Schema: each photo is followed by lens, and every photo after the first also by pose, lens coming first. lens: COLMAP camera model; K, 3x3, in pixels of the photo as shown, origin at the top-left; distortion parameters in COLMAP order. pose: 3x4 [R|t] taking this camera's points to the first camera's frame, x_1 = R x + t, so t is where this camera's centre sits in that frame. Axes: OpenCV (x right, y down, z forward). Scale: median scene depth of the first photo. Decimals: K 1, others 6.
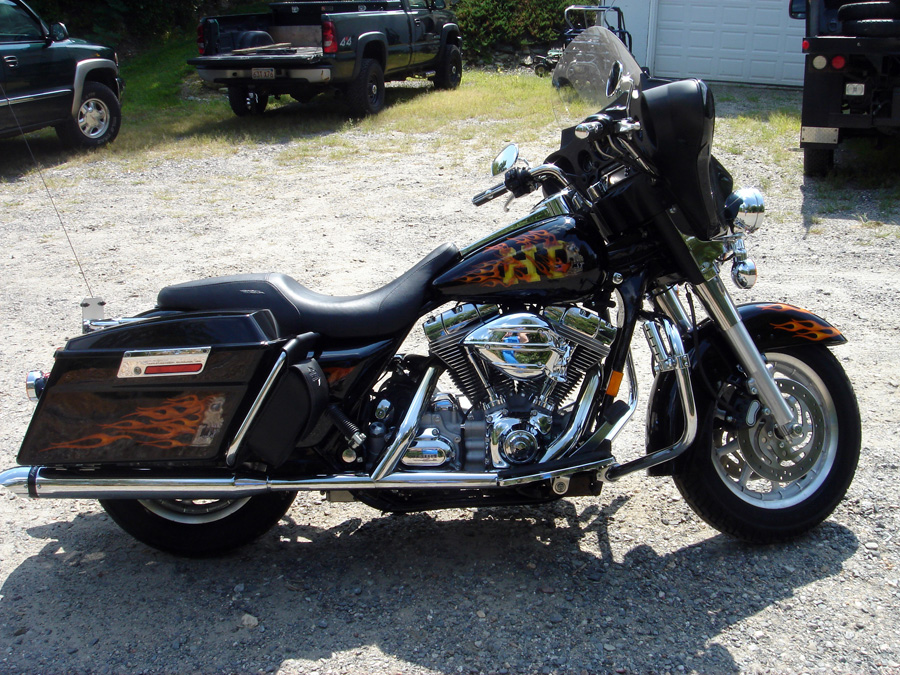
lens RADIAL K [[1037.3, 0, 449.5], [0, 1037.3, 341.5], [0, 0, 1]] dist [-0.122647, 0.000000]
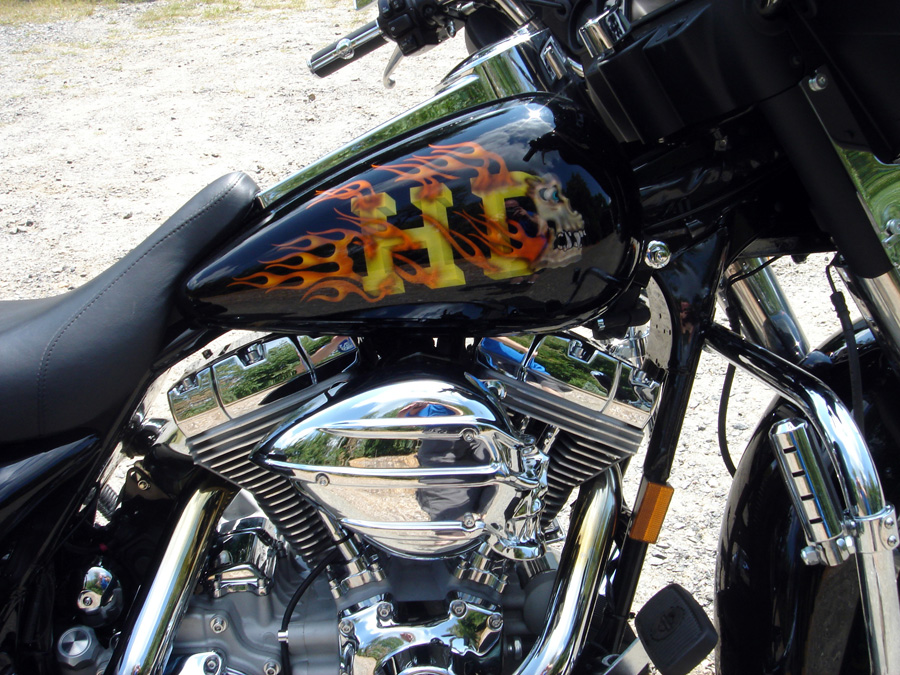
lens RADIAL K [[1037.3, 0, 453.2], [0, 1037.3, 332.2], [0, 0, 1]] dist [-0.122647, 0.000000]
pose [[0.996927, -0.035625, 0.069772, 0.054311], [0.027145, 0.992533, 0.118914, -0.080376], [-0.073487, -0.116655, 0.990450, 0.602126]]
